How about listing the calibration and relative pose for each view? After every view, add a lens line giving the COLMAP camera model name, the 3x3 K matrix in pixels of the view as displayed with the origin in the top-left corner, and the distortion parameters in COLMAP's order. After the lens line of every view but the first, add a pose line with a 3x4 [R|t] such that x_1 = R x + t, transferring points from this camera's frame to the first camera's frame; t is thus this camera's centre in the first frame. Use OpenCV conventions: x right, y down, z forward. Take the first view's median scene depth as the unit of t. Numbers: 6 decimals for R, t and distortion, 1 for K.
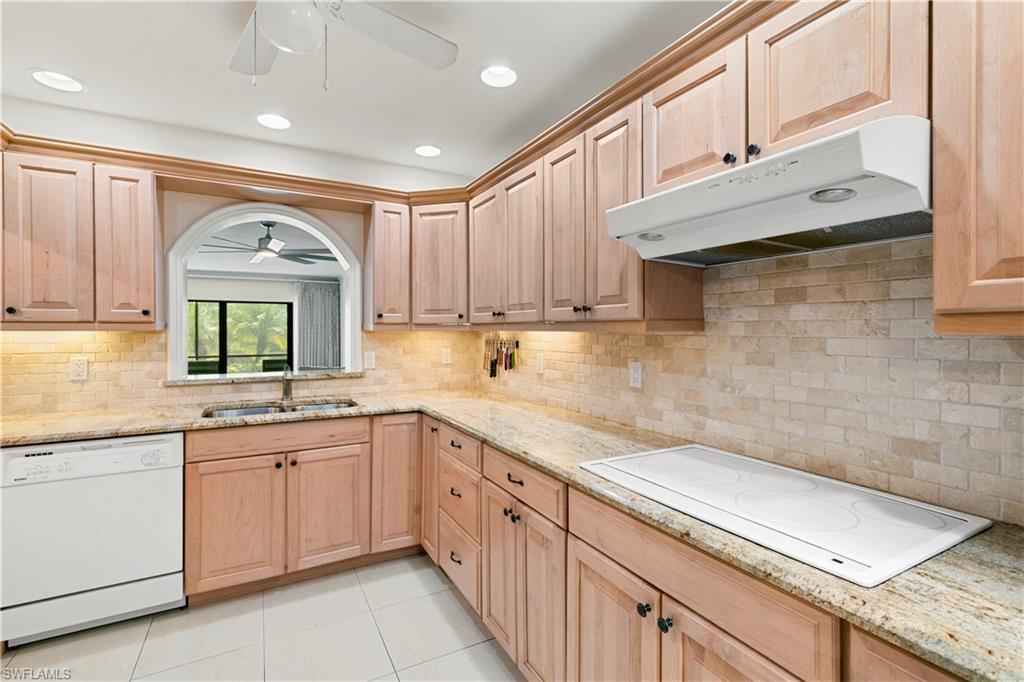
lens RADIAL K [[461.7, 0, 511.9], [0, 461.7, 331.5], [0, 0, 1]] dist [0.006776, -0.000881]
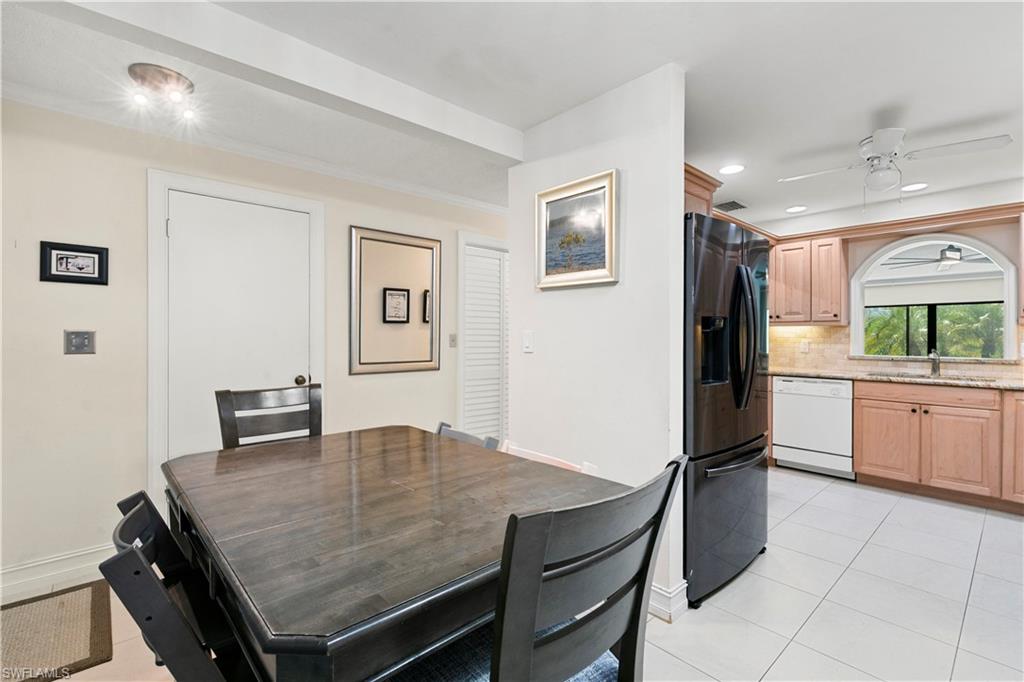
lens RADIAL K [[460.6, 0, 511.8], [0, 460.6, 335.9], [0, 0, 1]] dist [0.007334, -0.000373]
pose [[0.232775, 0.001345, -0.972530, 0.741594], [-0.004946, 0.999988, 0.000199, 0.049563], [0.972518, 0.004764, 0.232779, -0.719199]]
